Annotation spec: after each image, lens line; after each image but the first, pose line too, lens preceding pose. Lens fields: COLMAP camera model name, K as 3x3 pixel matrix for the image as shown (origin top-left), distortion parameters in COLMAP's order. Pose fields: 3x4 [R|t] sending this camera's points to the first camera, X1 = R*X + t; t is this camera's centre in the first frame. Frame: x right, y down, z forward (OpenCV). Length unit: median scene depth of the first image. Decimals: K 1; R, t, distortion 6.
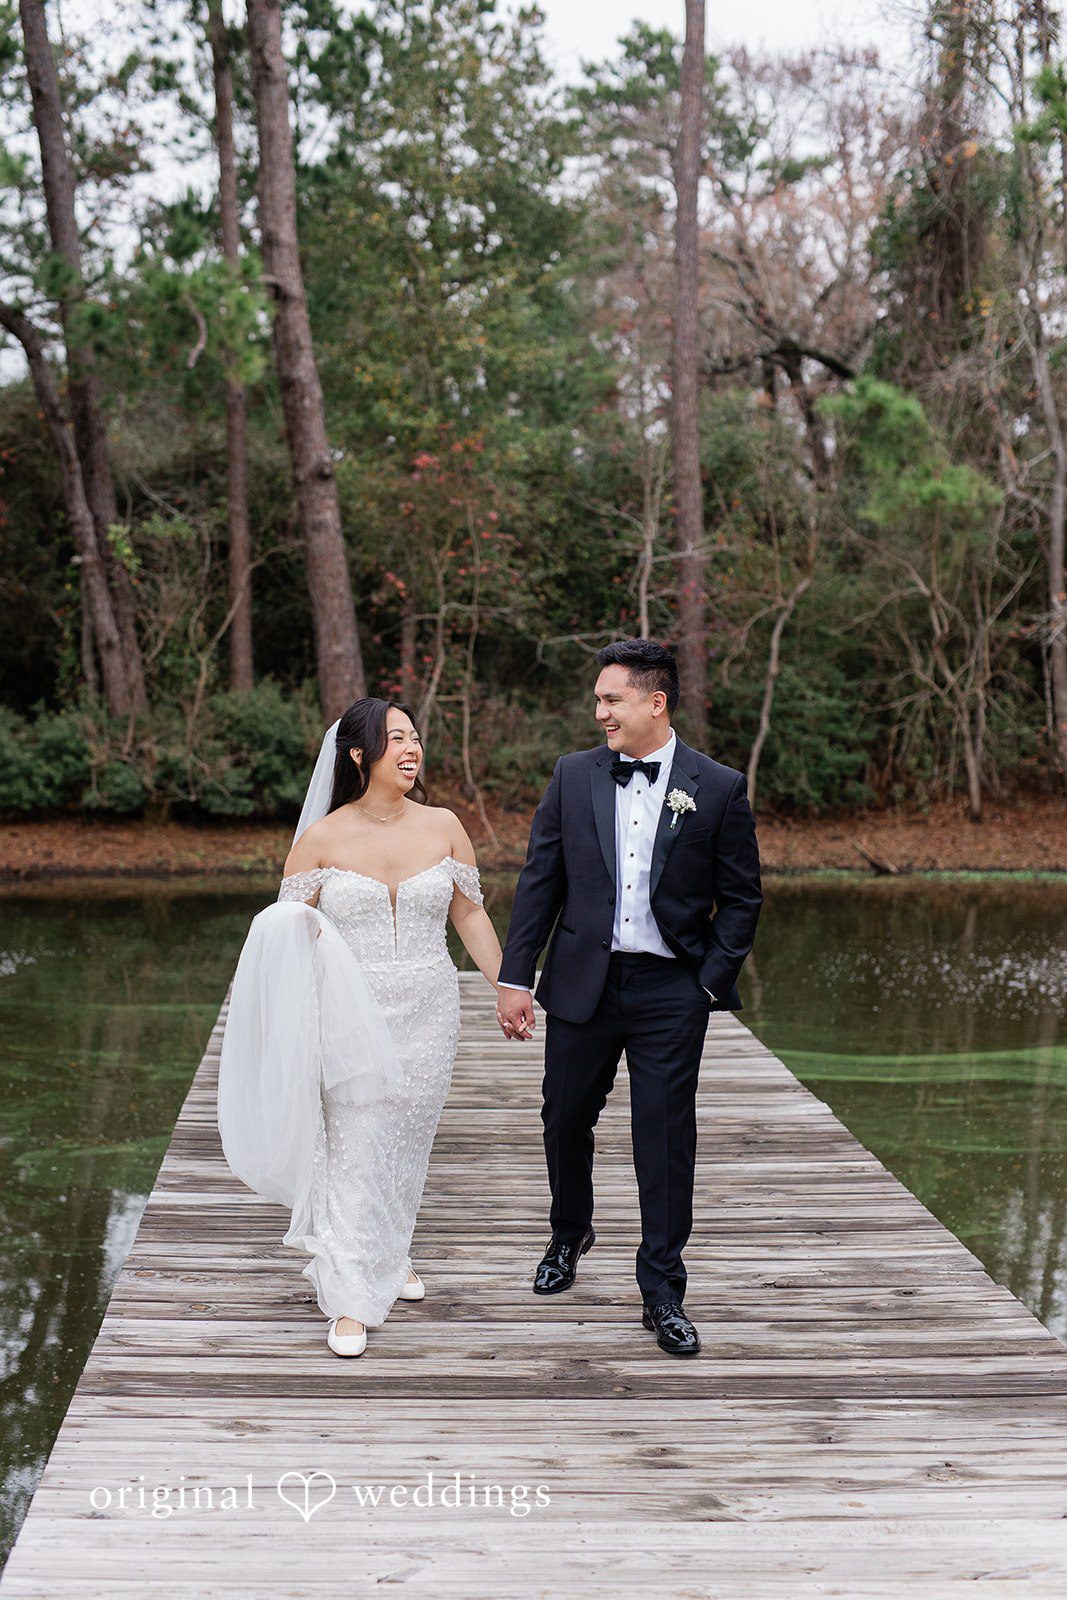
lens RADIAL K [[1703.2, 0, 536.1], [0, 1703.2, 820.6], [0, 0, 1]] dist [-0.002171, 0.001285]
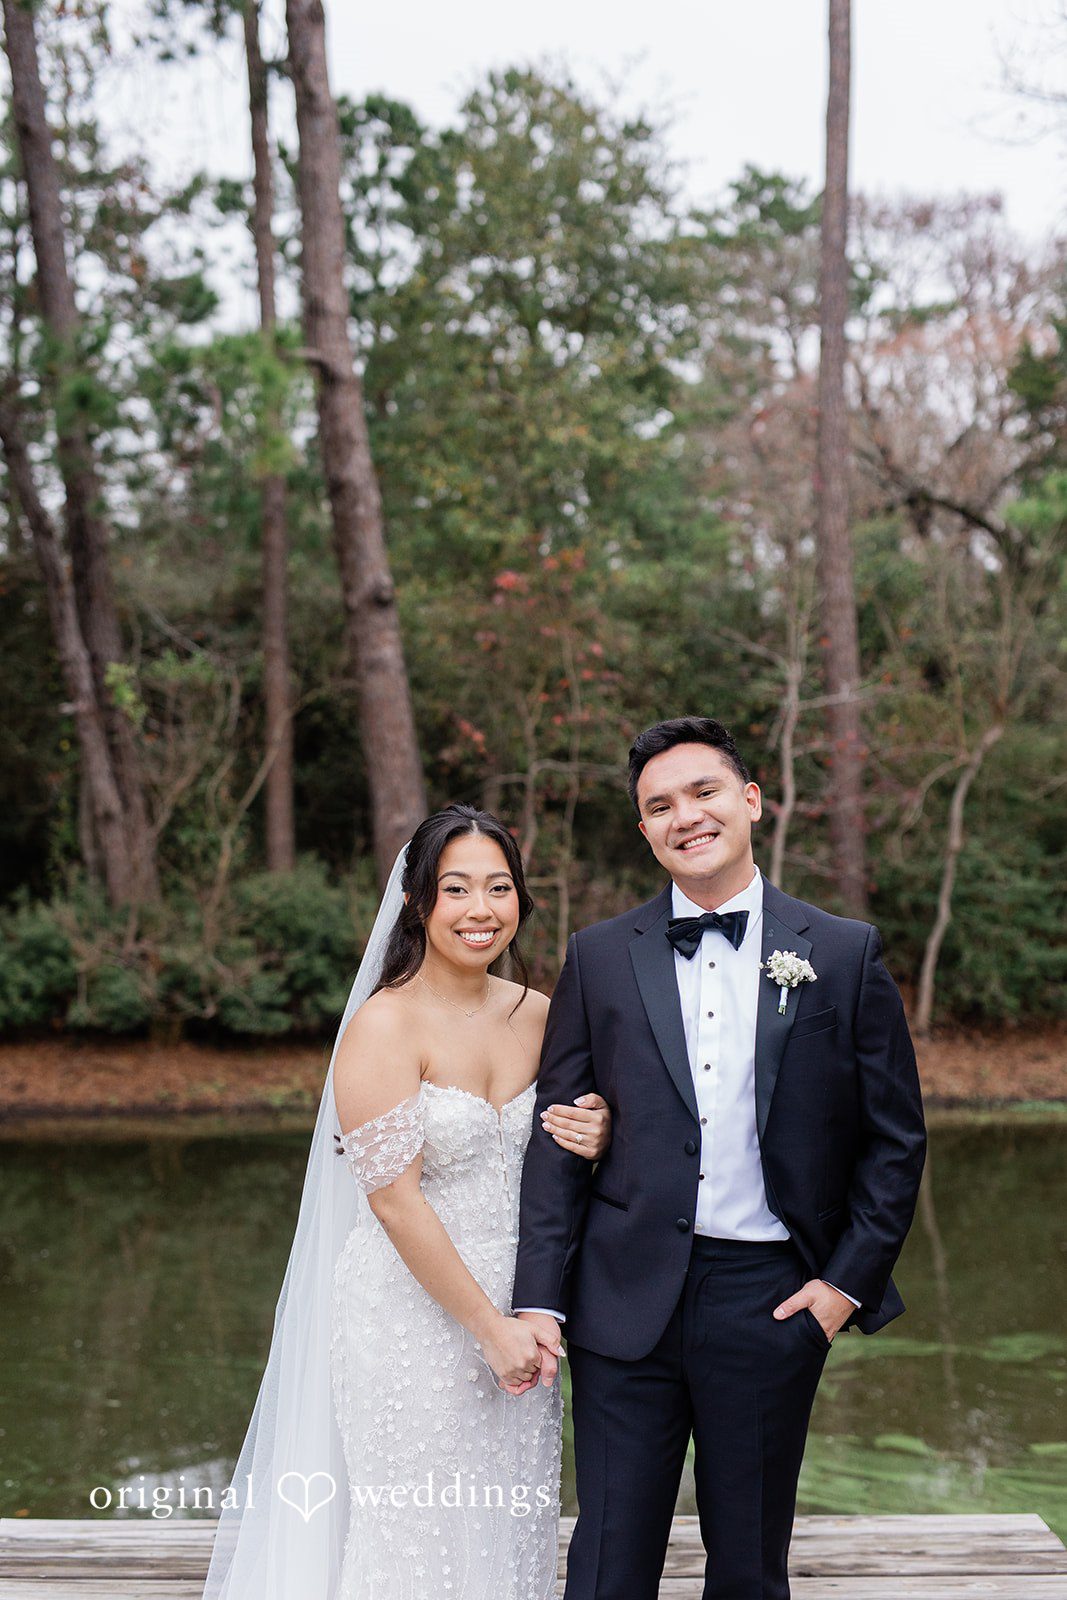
lens RADIAL K [[1703.2, 0, 536.1], [0, 1703.2, 820.6], [0, 0, 1]] dist [-0.002171, 0.001285]
pose [[0.998028, -0.007673, -0.062305, -0.004657], [0.000984, 0.994292, -0.106692, -0.016463], [0.062768, 0.106421, 0.992338, 0.222481]]
